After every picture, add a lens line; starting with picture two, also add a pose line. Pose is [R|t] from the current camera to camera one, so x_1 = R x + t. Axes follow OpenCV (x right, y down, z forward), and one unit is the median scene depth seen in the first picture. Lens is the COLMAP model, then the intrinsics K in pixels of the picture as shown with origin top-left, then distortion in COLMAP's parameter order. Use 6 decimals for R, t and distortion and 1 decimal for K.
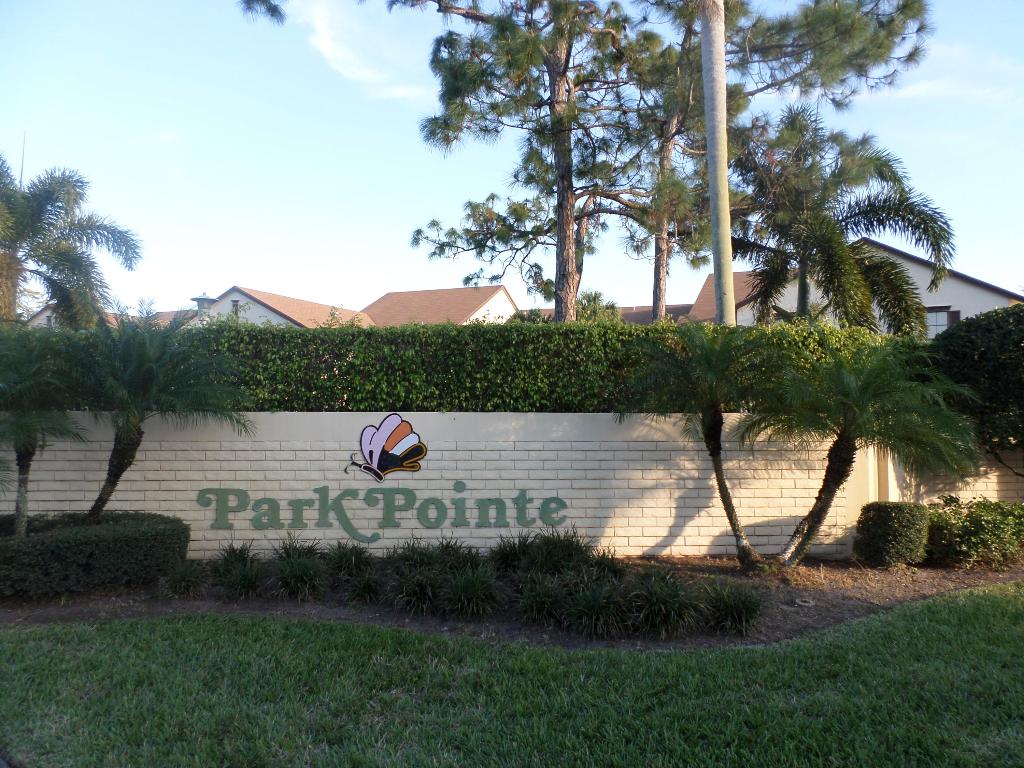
lens RADIAL K [[780.4, 0, 512.0], [0, 780.4, 384.0], [0, 0, 1]] dist [-0.001103, -0.004079]
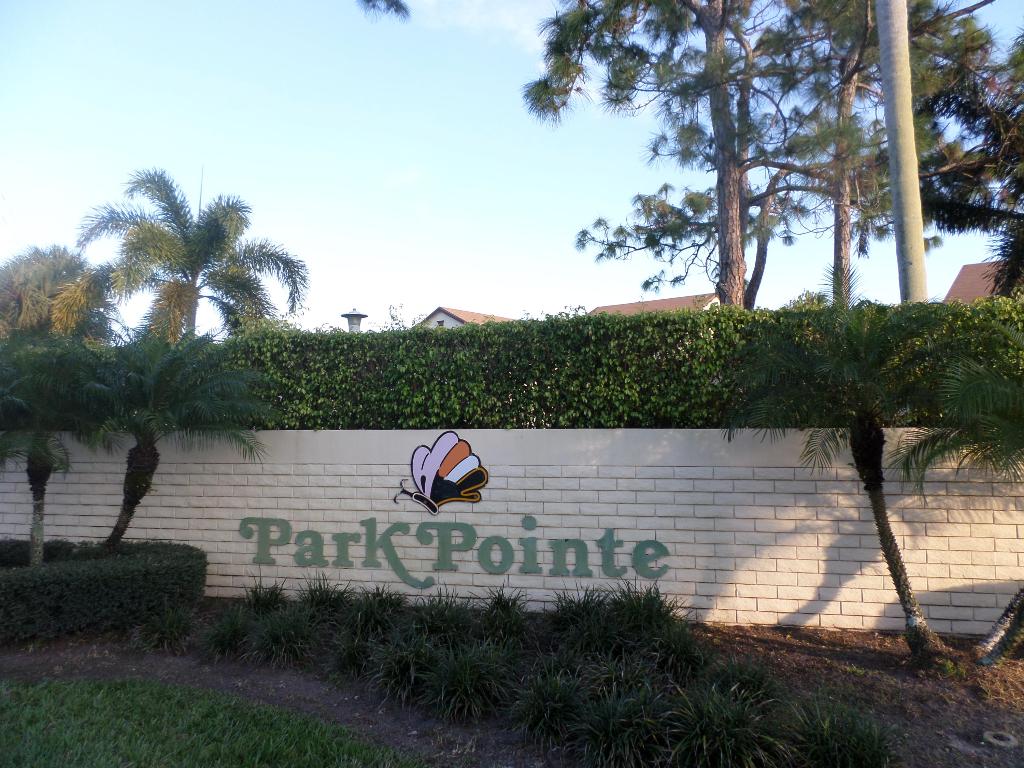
lens RADIAL K [[780.4, 0, 512.0], [0, 780.4, 384.0], [0, 0, 1]] dist [-0.001103, -0.004079]
pose [[0.956297, -0.023761, -0.291430, 0.150794], [0.017338, 0.999547, -0.024602, 0.009767], [0.291882, 0.018474, 0.956276, 0.235522]]
